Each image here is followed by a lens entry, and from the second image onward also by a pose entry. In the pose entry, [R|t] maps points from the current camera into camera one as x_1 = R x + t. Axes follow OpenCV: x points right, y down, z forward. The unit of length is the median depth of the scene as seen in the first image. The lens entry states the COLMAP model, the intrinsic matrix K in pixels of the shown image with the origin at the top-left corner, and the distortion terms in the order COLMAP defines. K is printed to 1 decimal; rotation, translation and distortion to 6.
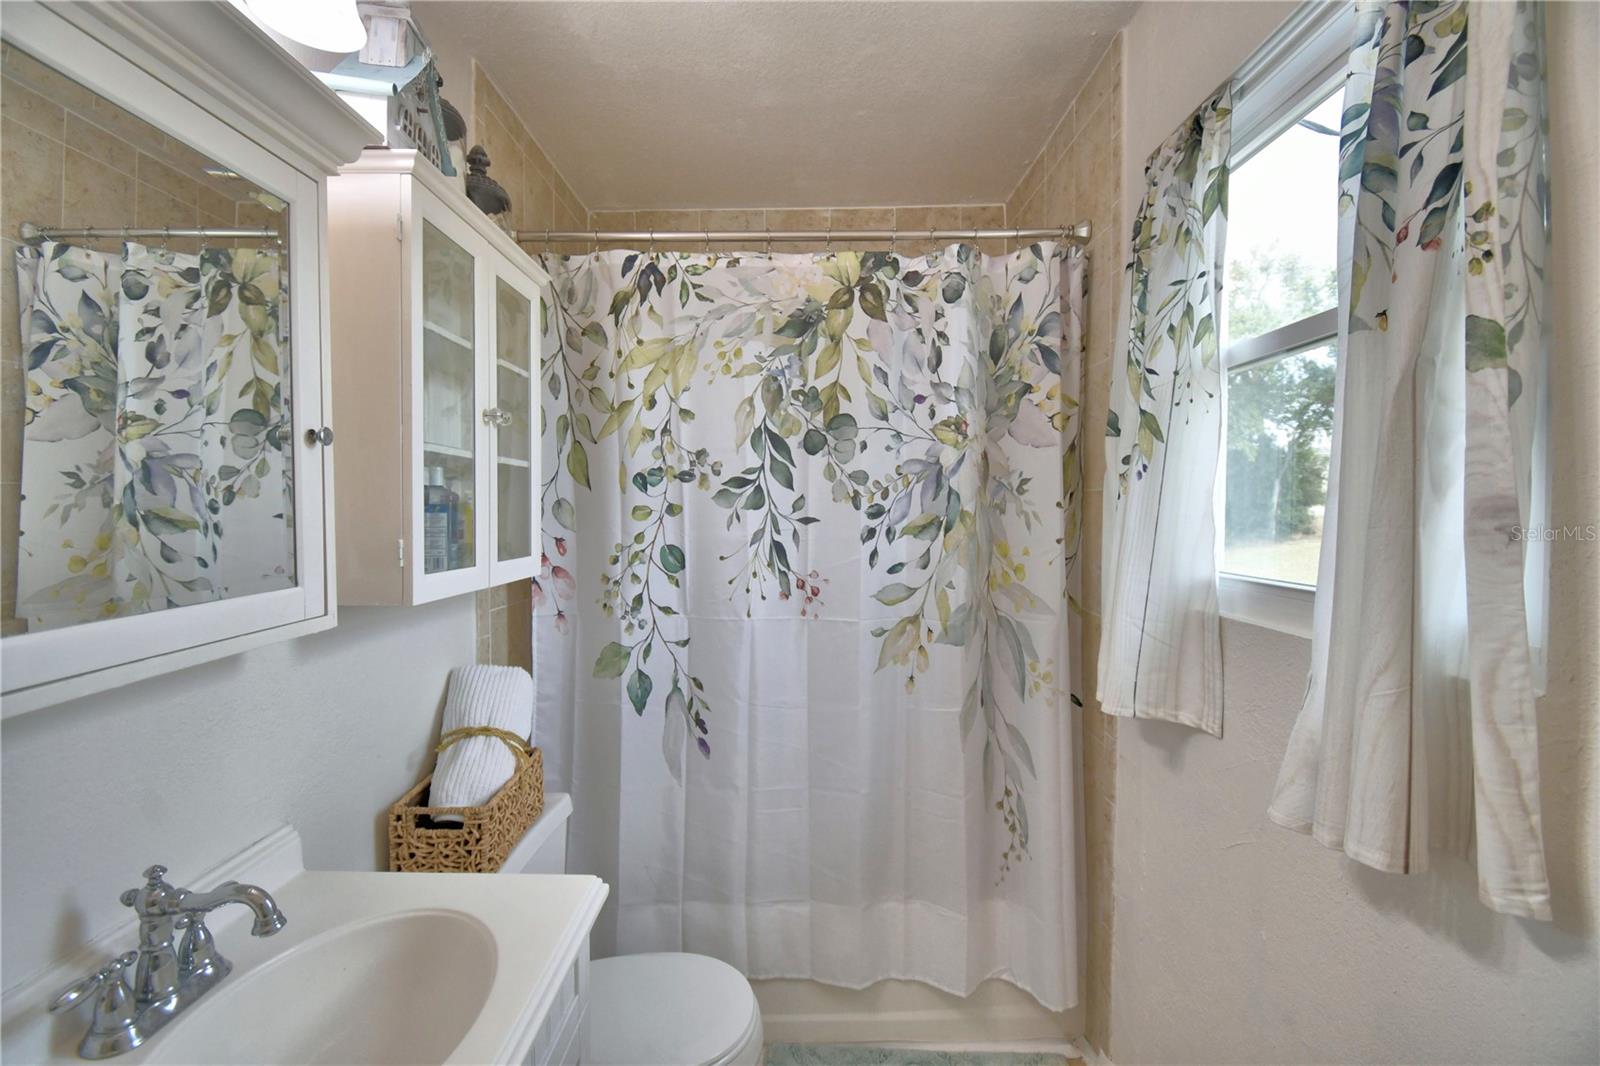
lens RADIAL K [[691.5, 0, 802.3], [0, 691.5, 530.5], [0, 0, 1]] dist [0.024431, -0.029902]
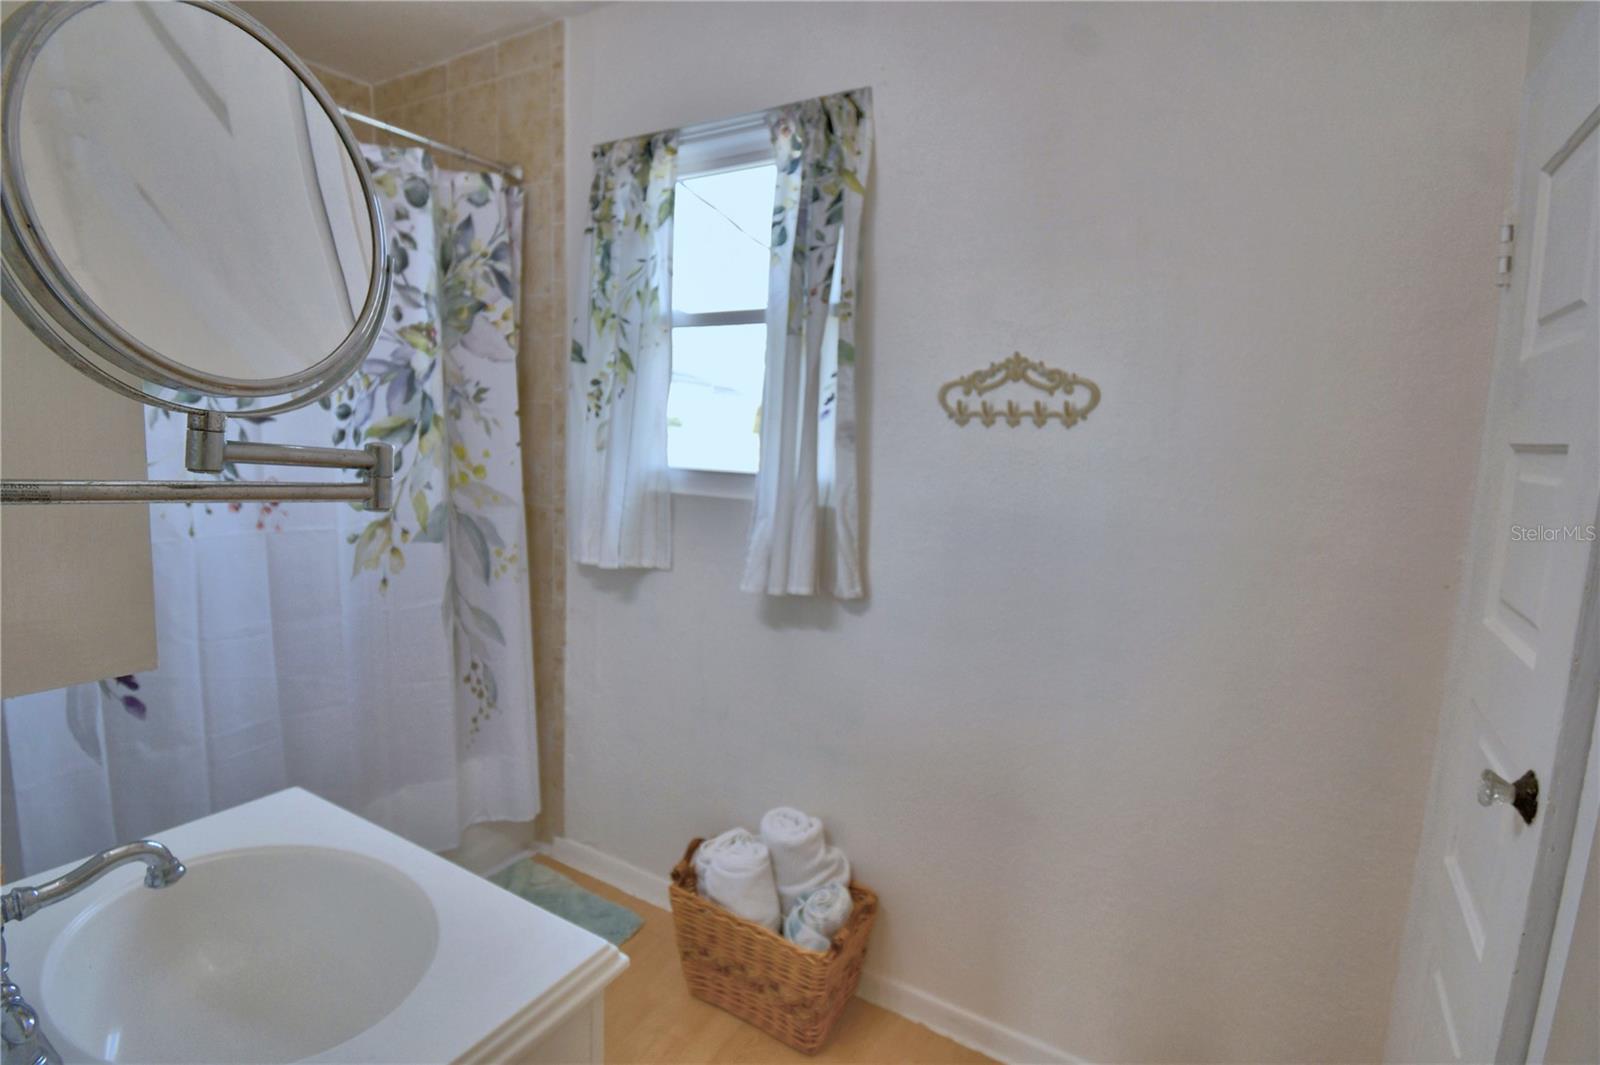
lens RADIAL K [[717.9, 0, 797.2], [0, 717.9, 526.9], [0, 0, 1]] dist [0.015715, -0.020824]
pose [[0.514770, -0.092154, 0.852361, -0.434884], [-0.009972, 0.993495, 0.113435, 0.010933], [-0.857270, -0.066893, 0.510503, -0.044889]]
